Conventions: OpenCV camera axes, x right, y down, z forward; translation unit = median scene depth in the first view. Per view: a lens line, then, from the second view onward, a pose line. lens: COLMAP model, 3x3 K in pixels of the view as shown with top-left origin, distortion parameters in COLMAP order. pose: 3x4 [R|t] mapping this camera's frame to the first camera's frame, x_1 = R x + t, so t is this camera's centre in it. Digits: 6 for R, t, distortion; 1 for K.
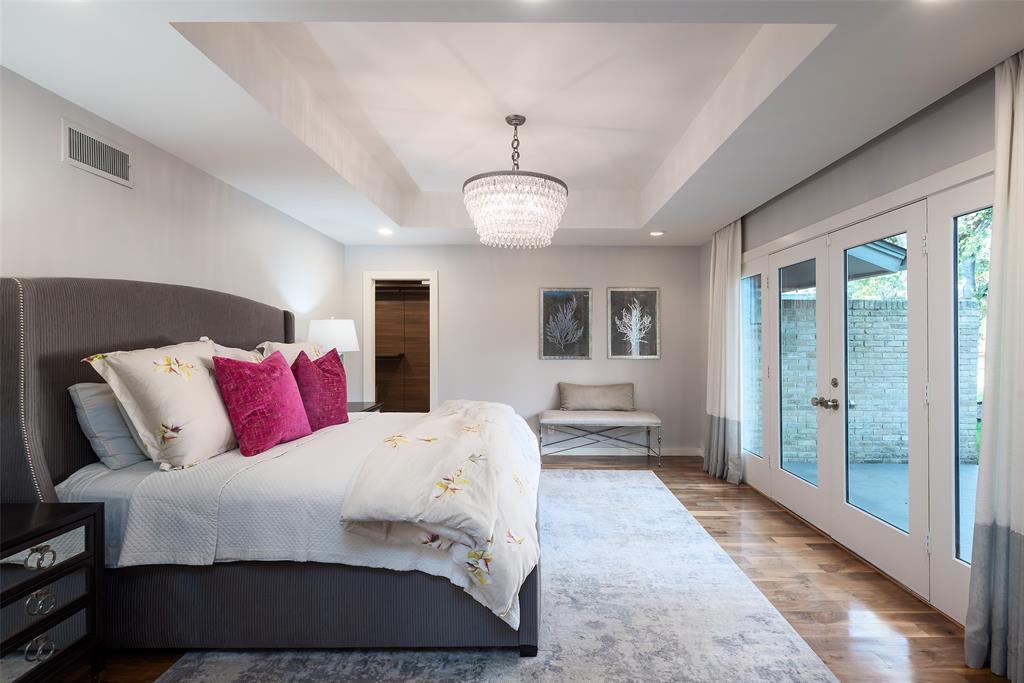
lens RADIAL K [[495.2, 0, 512.0], [0, 495.2, 341.5], [0, 0, 1]] dist [-0.004822, 0.000720]
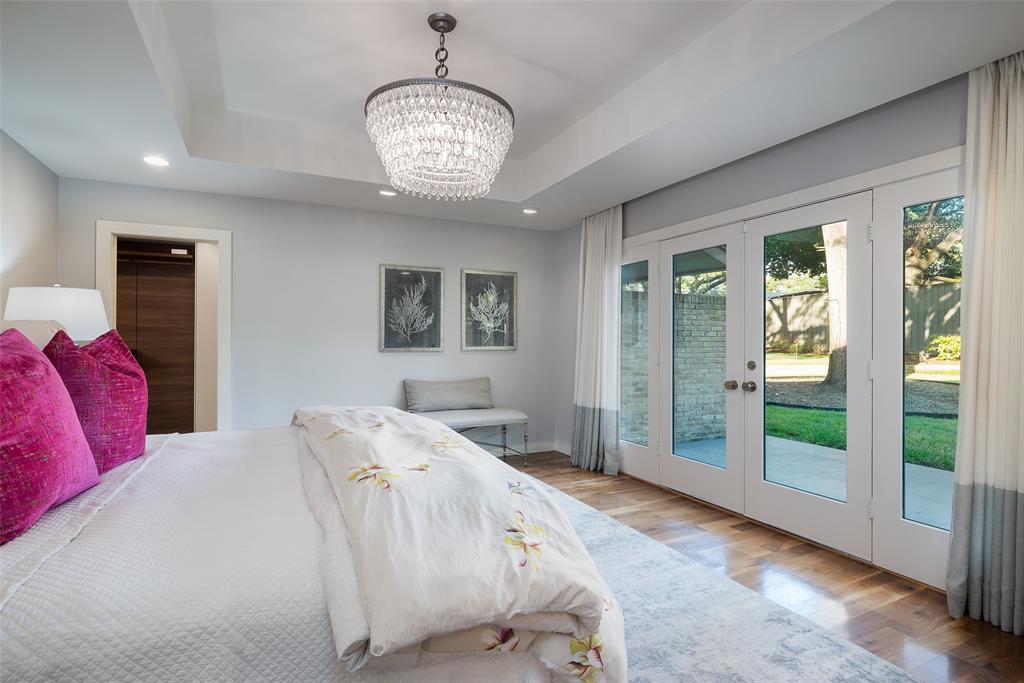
lens RADIAL K [[506.2, 0, 512.0], [0, 506.2, 341.5], [0, 0, 1]] dist [-0.003880, 0.000091]
pose [[0.876945, 0.000901, 0.480590, -0.209131], [-0.001750, 0.999998, 0.001319, 0.023441], [-0.480587, -0.001998, 0.876945, 0.225672]]
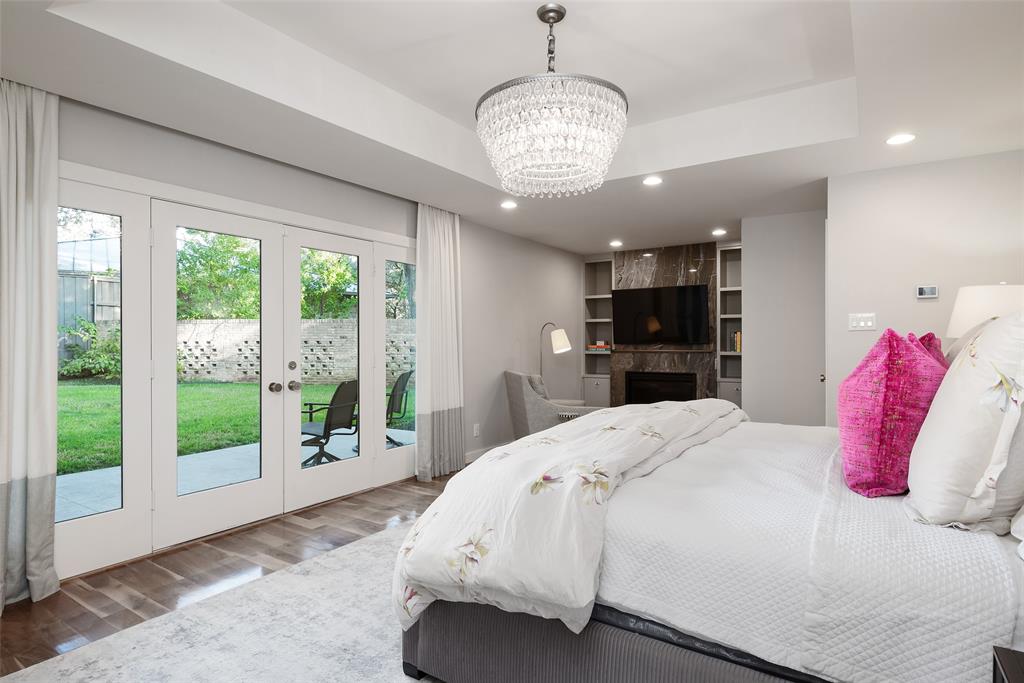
lens RADIAL K [[551.6, 0, 512.0], [0, 551.6, 341.5], [0, 0, 1]] dist [0.000532, 0.000276]
pose [[-0.856958, 0.005129, 0.515361, -0.277171], [0.006142, 0.999981, 0.000261, 0.023944], [-0.515350, 0.003389, -0.856973, 1.295621]]
